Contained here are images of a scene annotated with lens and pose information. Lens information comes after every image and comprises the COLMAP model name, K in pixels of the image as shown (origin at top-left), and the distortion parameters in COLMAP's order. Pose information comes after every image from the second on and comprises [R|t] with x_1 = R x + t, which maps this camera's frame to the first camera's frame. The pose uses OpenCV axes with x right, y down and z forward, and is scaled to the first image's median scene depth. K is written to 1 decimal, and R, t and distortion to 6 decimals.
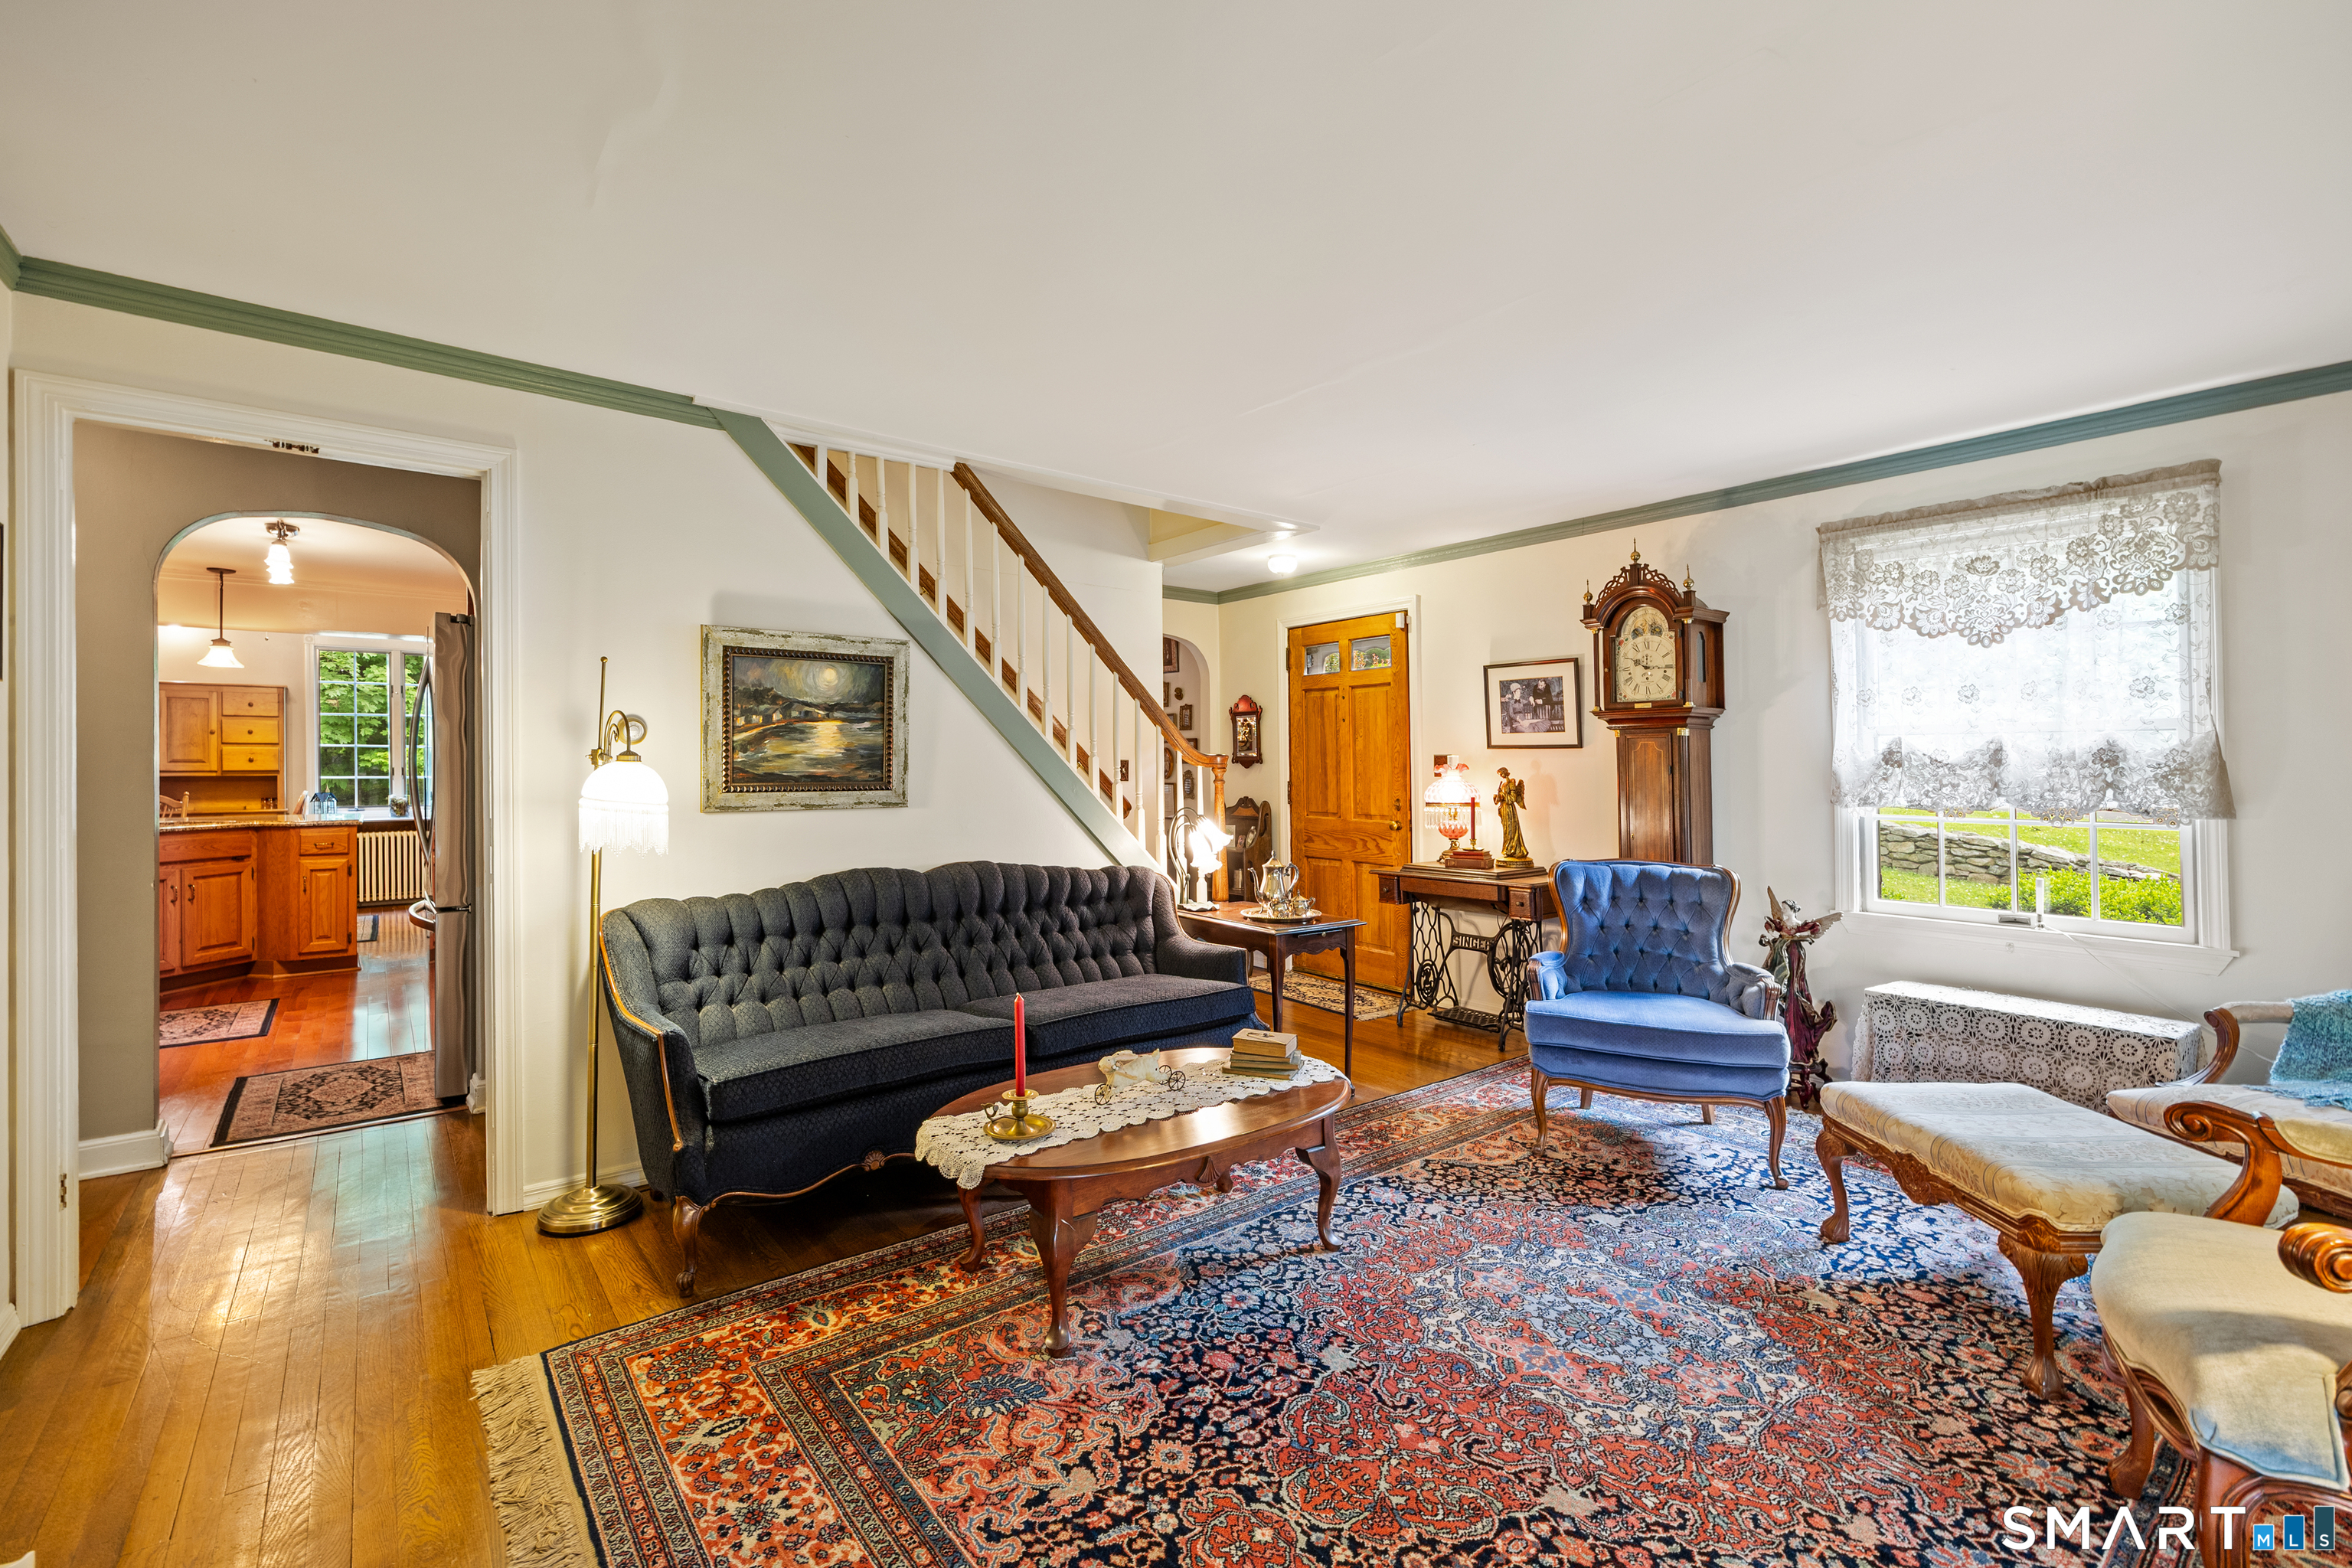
lens RADIAL K [[1036.6, 0, 1170.2], [0, 1036.6, 741.8], [0, 0, 1]] dist [-0.000674, 0.000519]
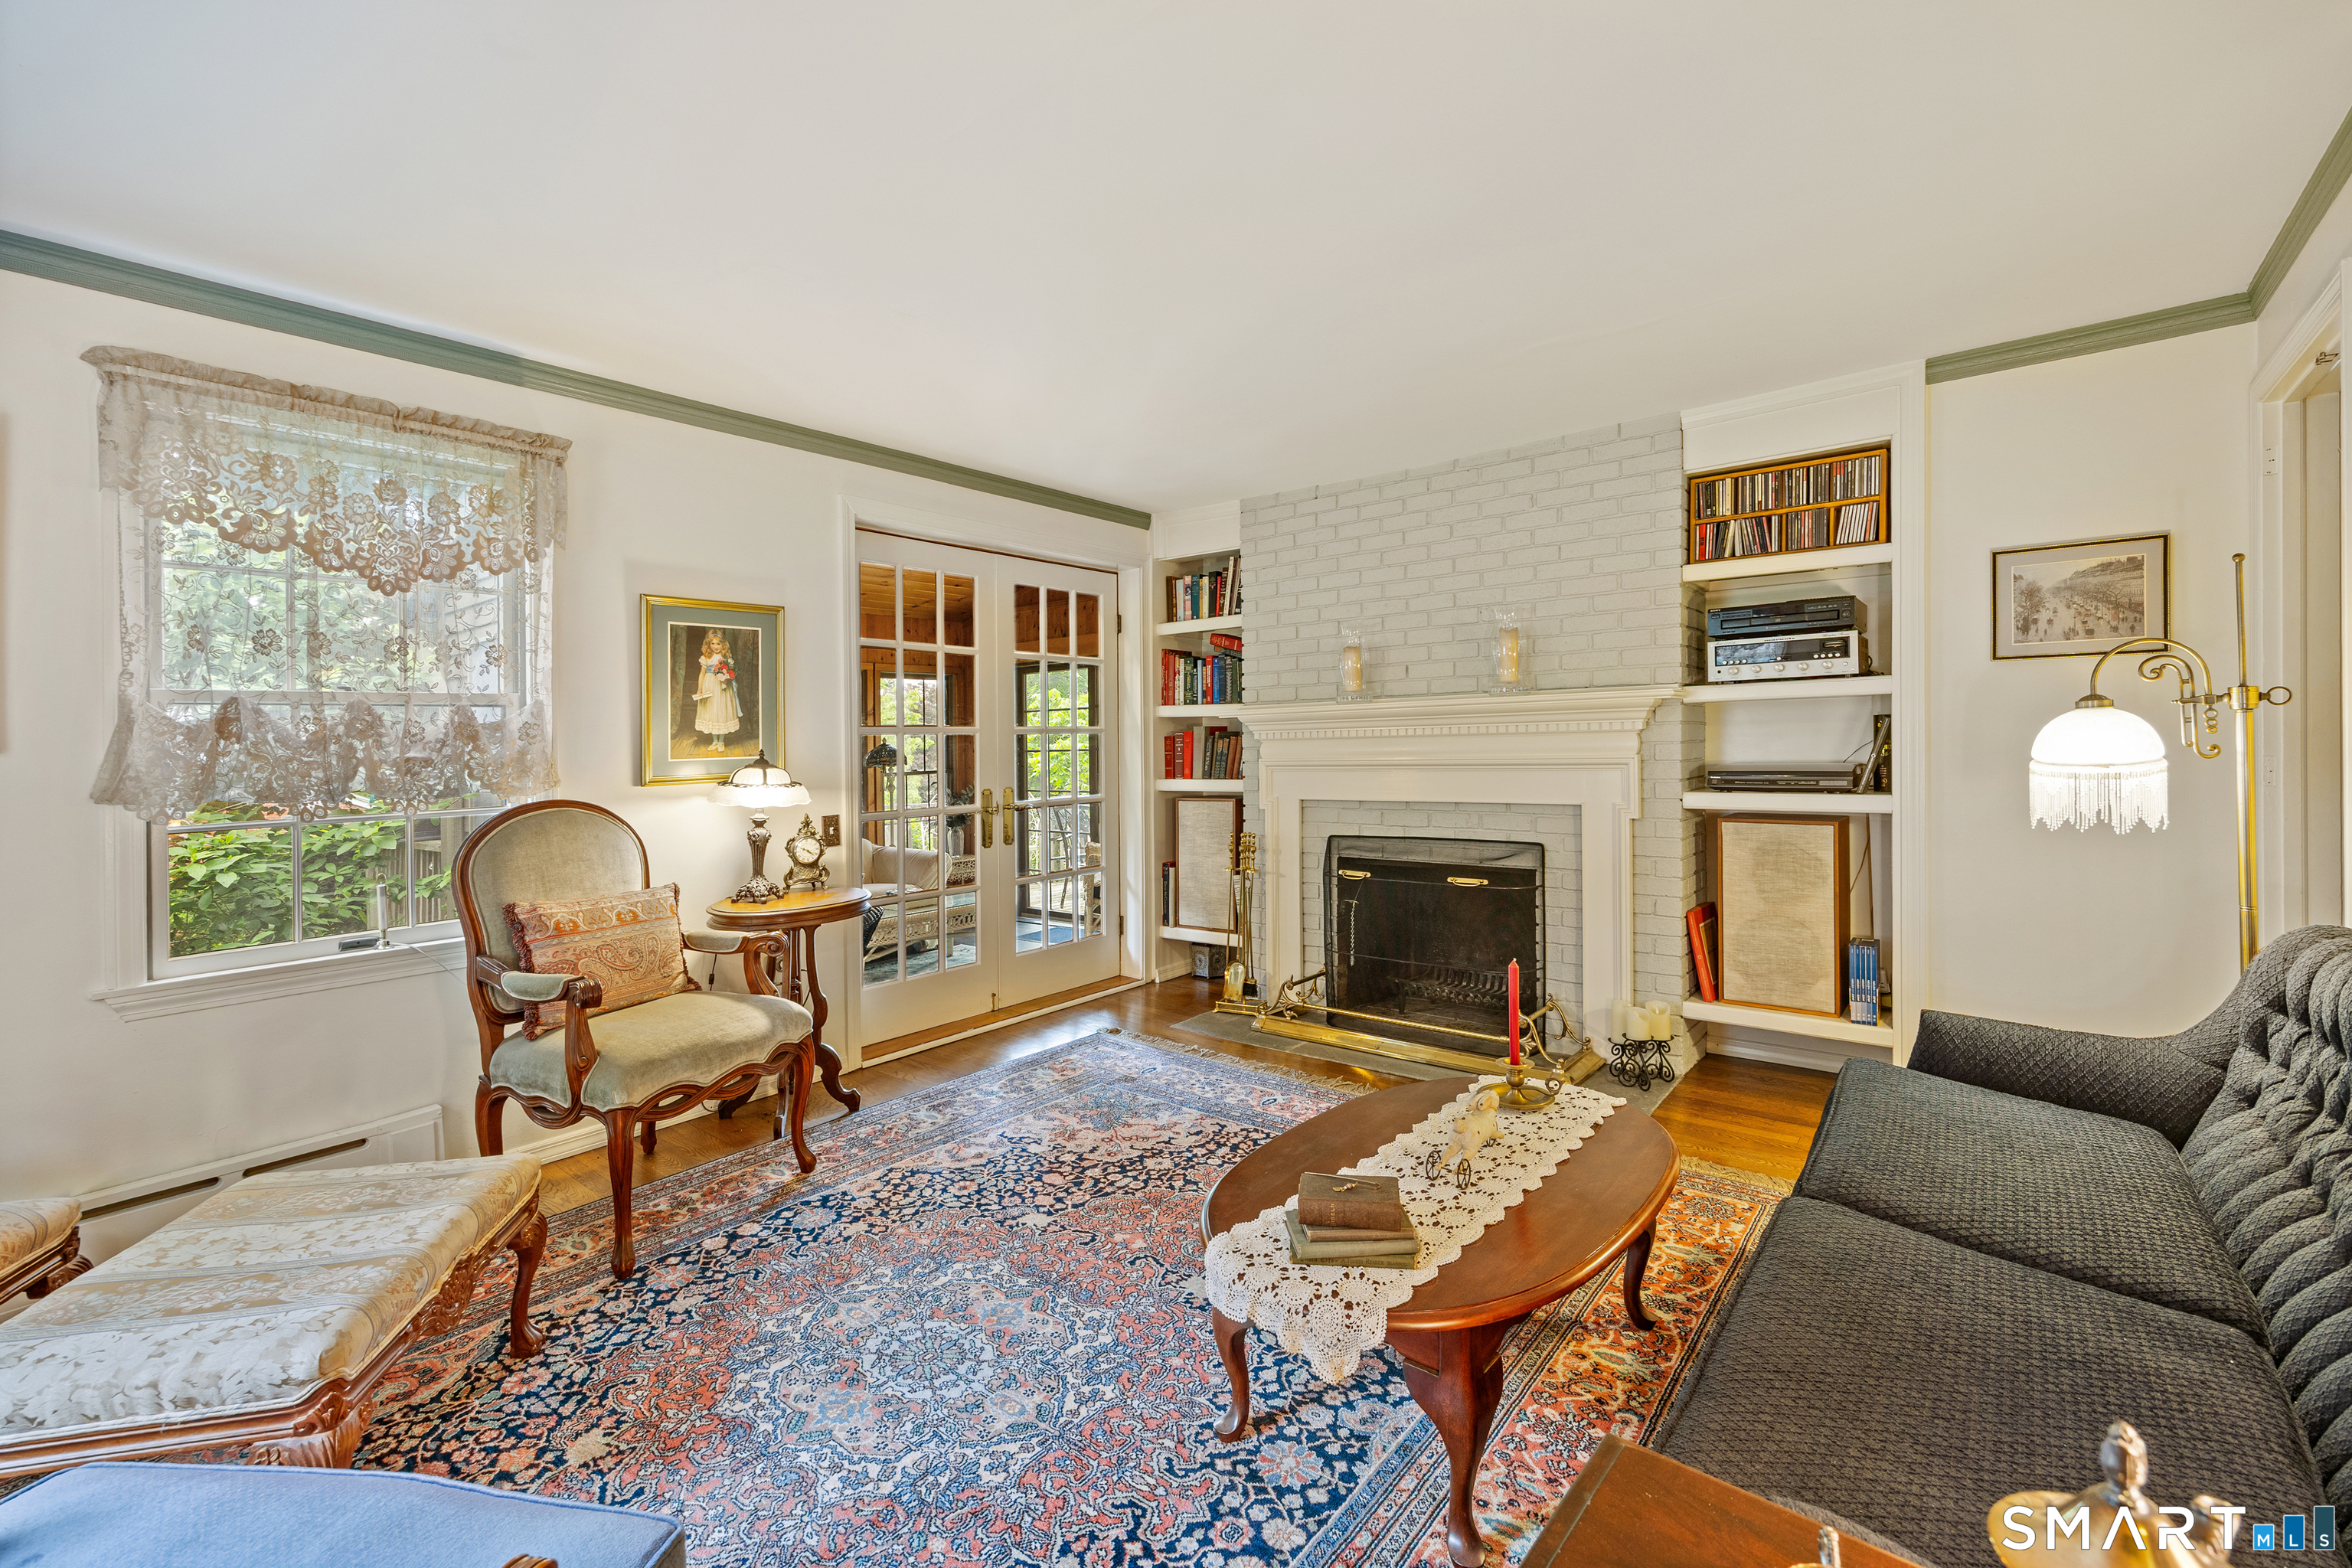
lens RADIAL K [[1036.6, 0, 1170.2], [0, 1036.6, 741.8], [0, 0, 1]] dist [-0.000674, 0.000519]
pose [[-0.975913, 0.018777, -0.217351, 0.396099], [0.026072, 0.999187, -0.030742, 0.063720], [0.216597, -0.035668, -0.975609, 1.986416]]
